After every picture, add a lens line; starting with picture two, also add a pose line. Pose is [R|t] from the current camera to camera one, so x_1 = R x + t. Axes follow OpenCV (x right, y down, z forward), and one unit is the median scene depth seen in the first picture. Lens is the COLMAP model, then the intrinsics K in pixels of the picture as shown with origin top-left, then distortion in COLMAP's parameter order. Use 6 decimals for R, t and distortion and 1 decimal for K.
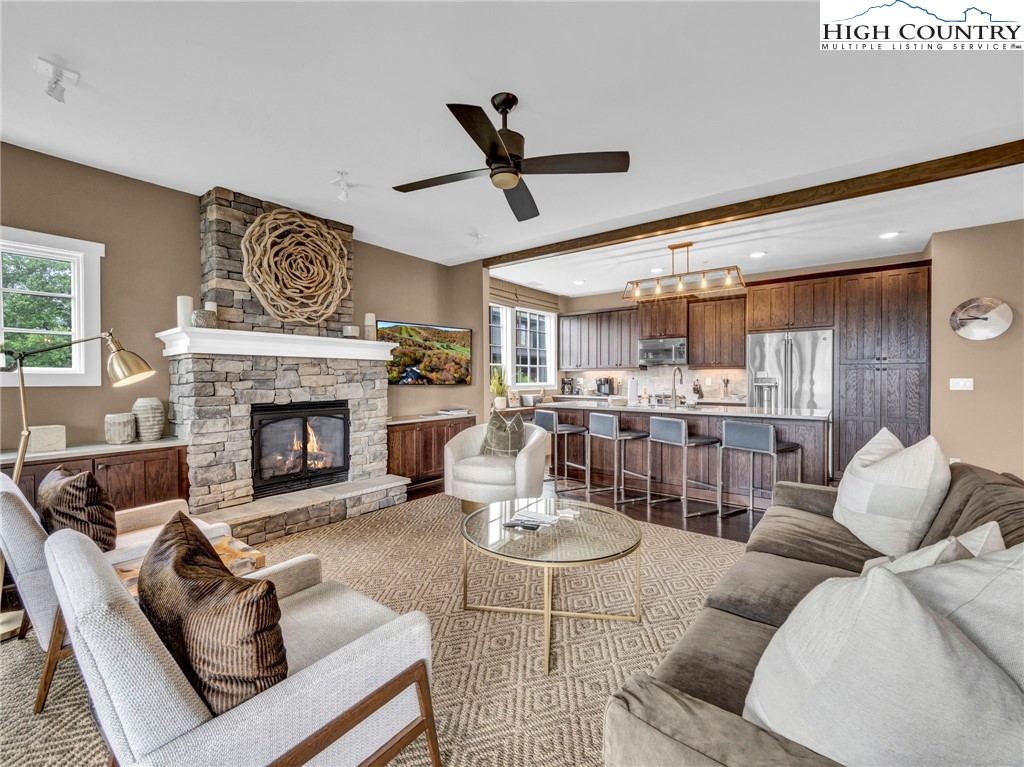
lens RADIAL K [[422.4, 0, 508.6], [0, 422.4, 381.1], [0, 0, 1]] dist [-0.002609, -0.000358]
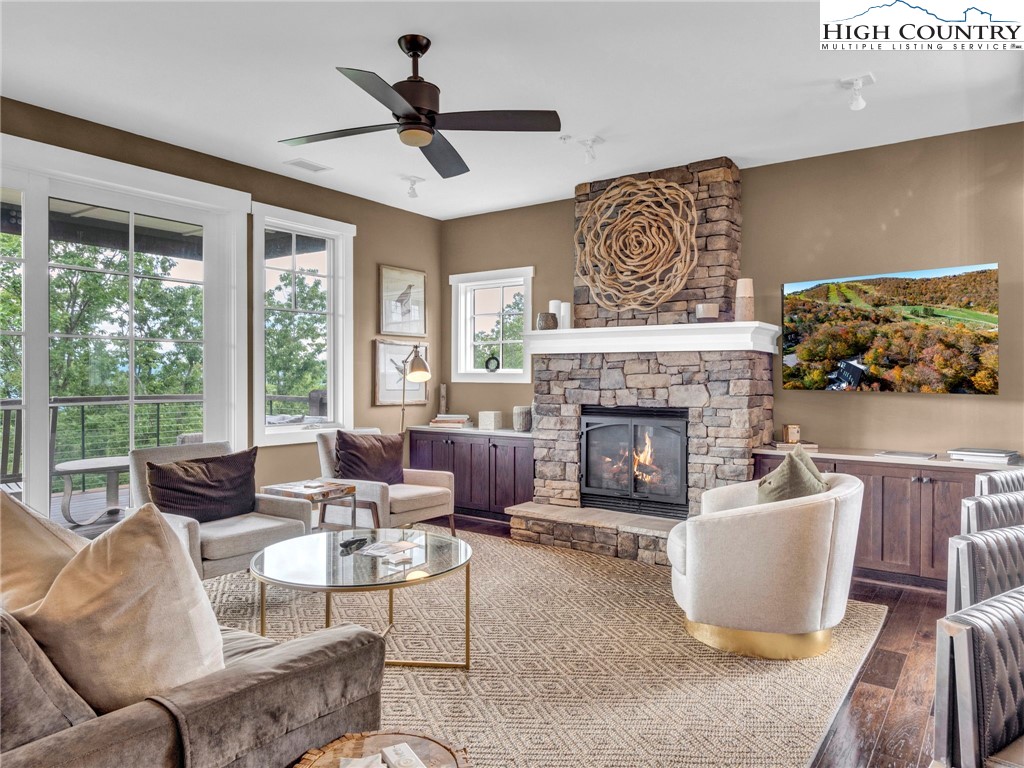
lens RADIAL K [[701.0, 0, 512.5], [0, 701.0, 380.6], [0, 0, 1]] dist [0.008578, 0.001477]
pose [[0.049647, 0.003395, -0.998761, 0.814014], [-0.012634, 0.999916, 0.002771, -0.001651], [0.998687, 0.012481, 0.049686, 0.654968]]
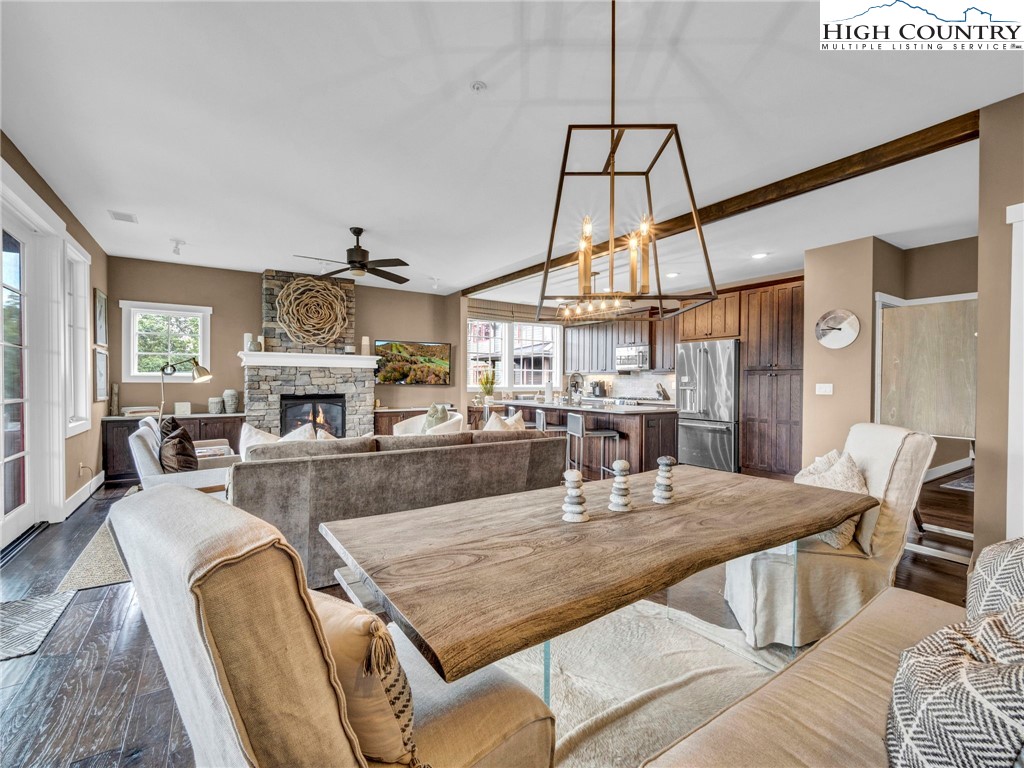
lens RADIAL K [[450.5, 0, 515.1], [0, 450.5, 383.2], [0, 0, 1]] dist [0.001336, -0.000036]
pose [[0.952661, 0.008880, -0.303904, 0.729305], [-0.009597, 0.999954, -0.000864, 0.001135], [0.303882, 0.003740, 0.952702, -0.390326]]
